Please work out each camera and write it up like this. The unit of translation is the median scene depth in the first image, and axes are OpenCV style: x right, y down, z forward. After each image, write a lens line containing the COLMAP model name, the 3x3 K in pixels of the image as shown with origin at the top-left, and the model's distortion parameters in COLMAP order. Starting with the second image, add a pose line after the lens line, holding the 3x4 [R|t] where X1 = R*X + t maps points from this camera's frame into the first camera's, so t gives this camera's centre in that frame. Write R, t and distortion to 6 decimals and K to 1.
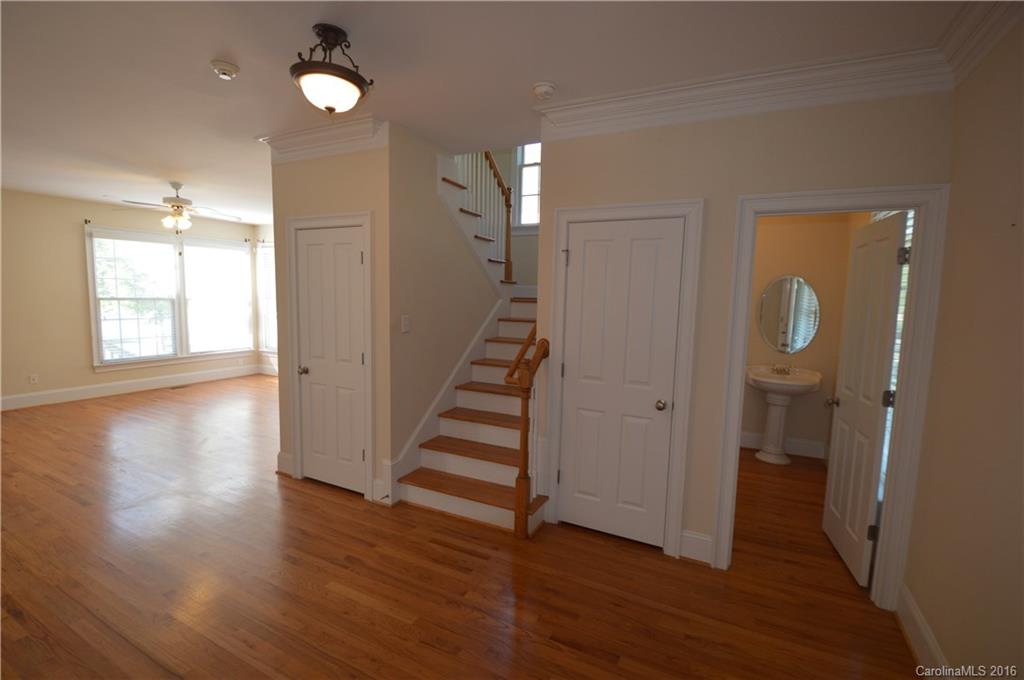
lens RADIAL K [[451.7, 0, 513.7], [0, 451.7, 339.6], [0, 0, 1]] dist [-0.012173, -0.006319]
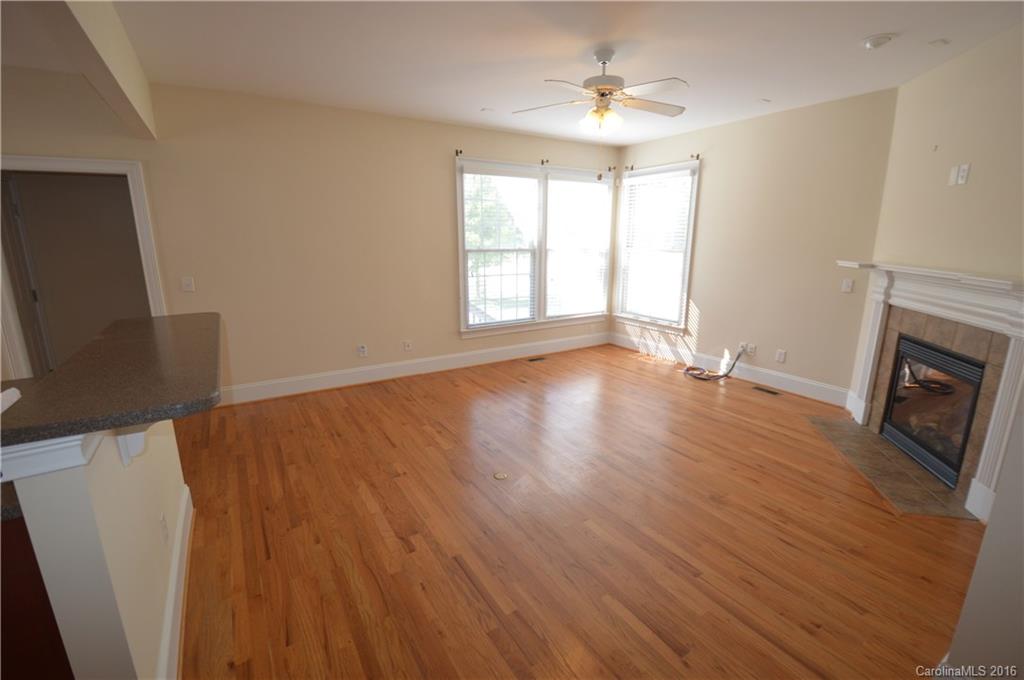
lens RADIAL K [[451.7, 0, 507.6], [0, 451.7, 339.4], [0, 0, 1]] dist [-0.012173, -0.006319]
pose [[0.846950, 0.091783, -0.523690, -0.363442], [-0.029755, 0.991625, 0.125674, -0.031749], [0.530839, -0.090857, 0.842588, 0.281384]]
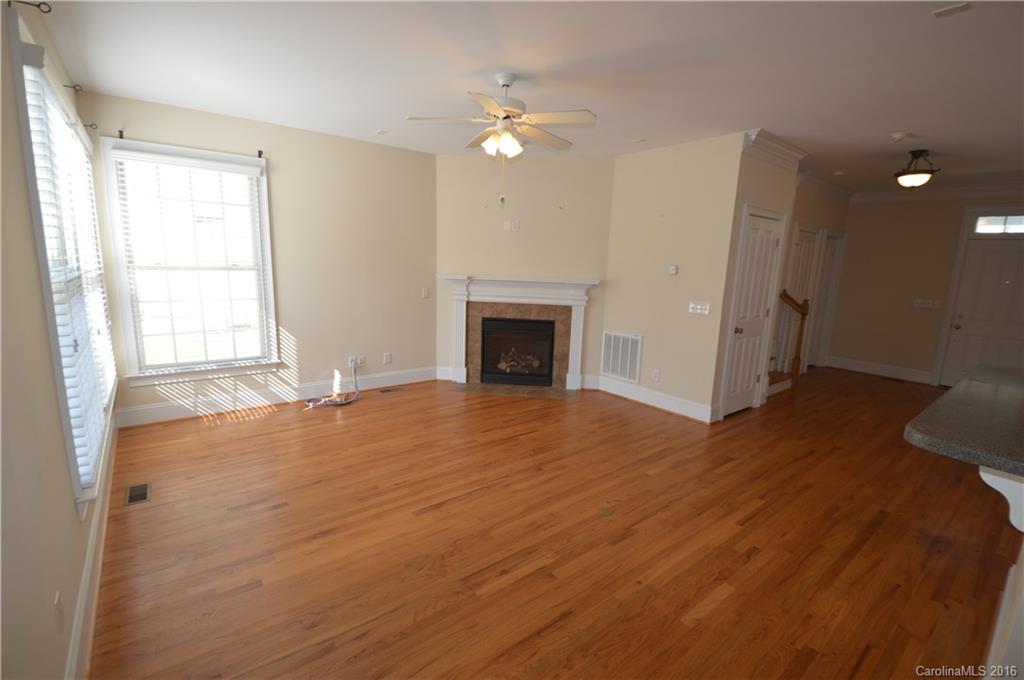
lens RADIAL K [[451.7, 0, 515.5], [0, 451.7, 346.7], [0, 0, 1]] dist [-0.012173, -0.006319]
pose [[0.424473, -0.183157, 0.886722, -0.883785], [0.063816, 0.982943, 0.172484, -0.068714], [-0.903189, -0.016628, 0.428921, 0.497885]]
